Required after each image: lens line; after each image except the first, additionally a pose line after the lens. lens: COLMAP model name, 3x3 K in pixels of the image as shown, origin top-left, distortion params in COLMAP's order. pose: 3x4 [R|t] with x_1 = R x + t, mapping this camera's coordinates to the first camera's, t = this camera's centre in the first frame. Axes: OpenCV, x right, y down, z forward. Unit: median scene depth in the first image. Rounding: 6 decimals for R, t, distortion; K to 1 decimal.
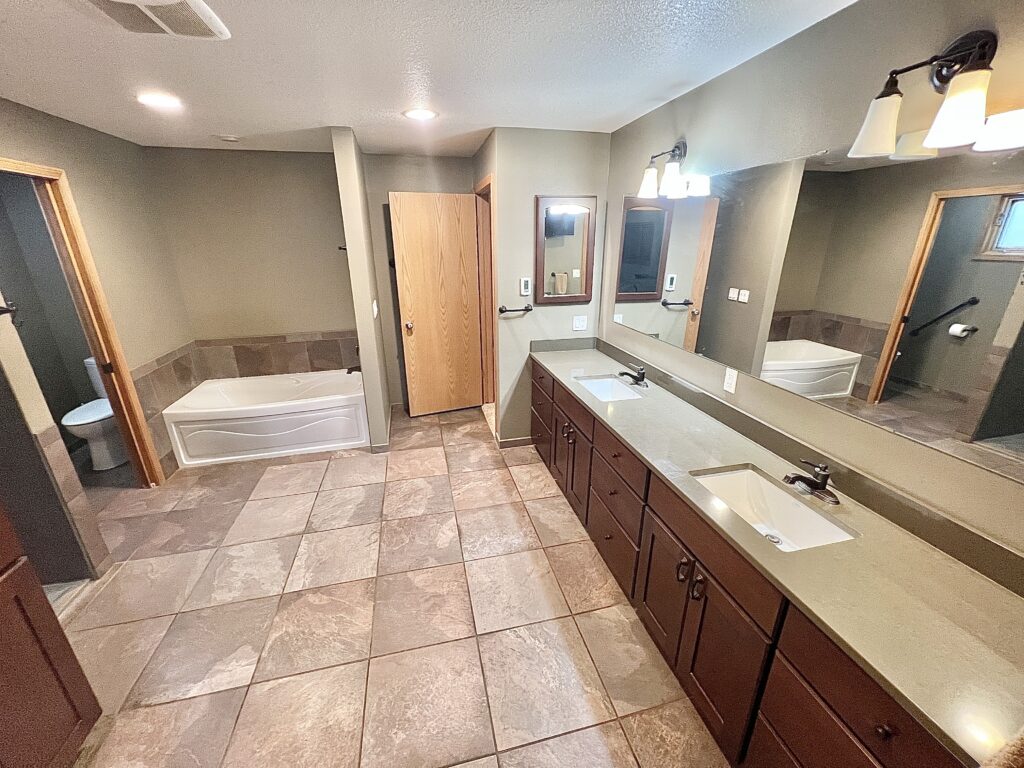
lens RADIAL K [[412.5, 0, 512.1], [0, 412.5, 386.1], [0, 0, 1]] dist [-0.013687, -0.000602]
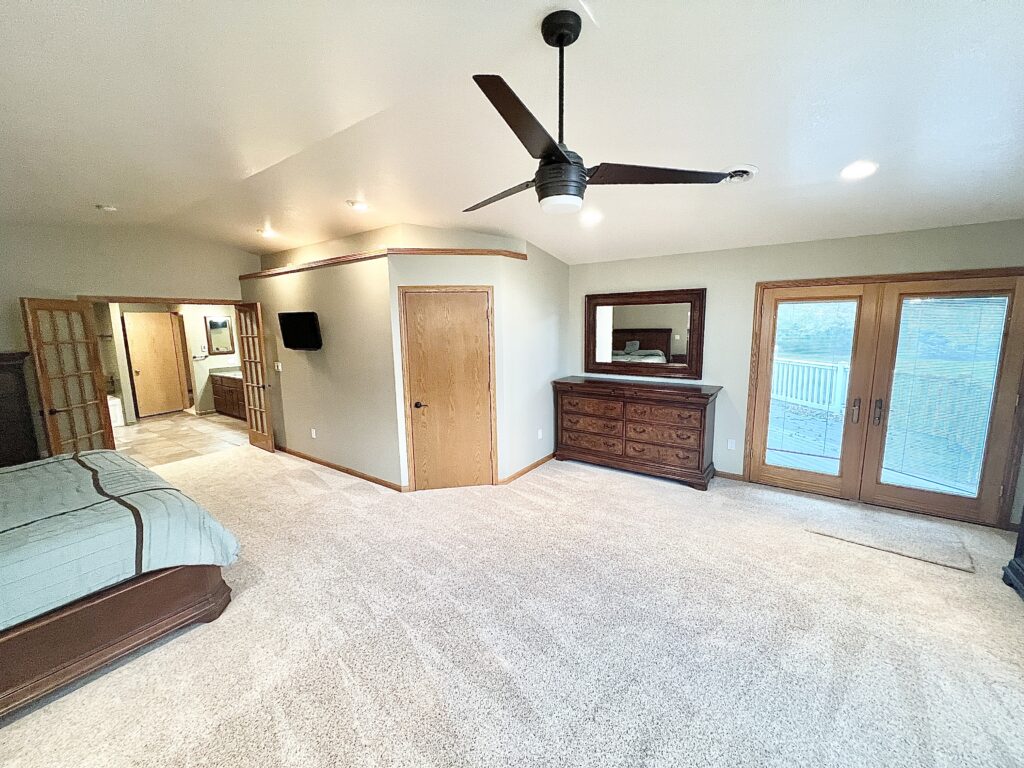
lens RADIAL K [[408.7, 0, 514.2], [0, 408.7, 379.3], [0, 0, 1]] dist [0.000671, 0.000333]
pose [[0.757628, -0.104105, 0.644330, -0.164522], [0.232895, 0.965331, -0.117878, 0.698131], [-0.609721, 0.239369, 0.755608, -2.071009]]
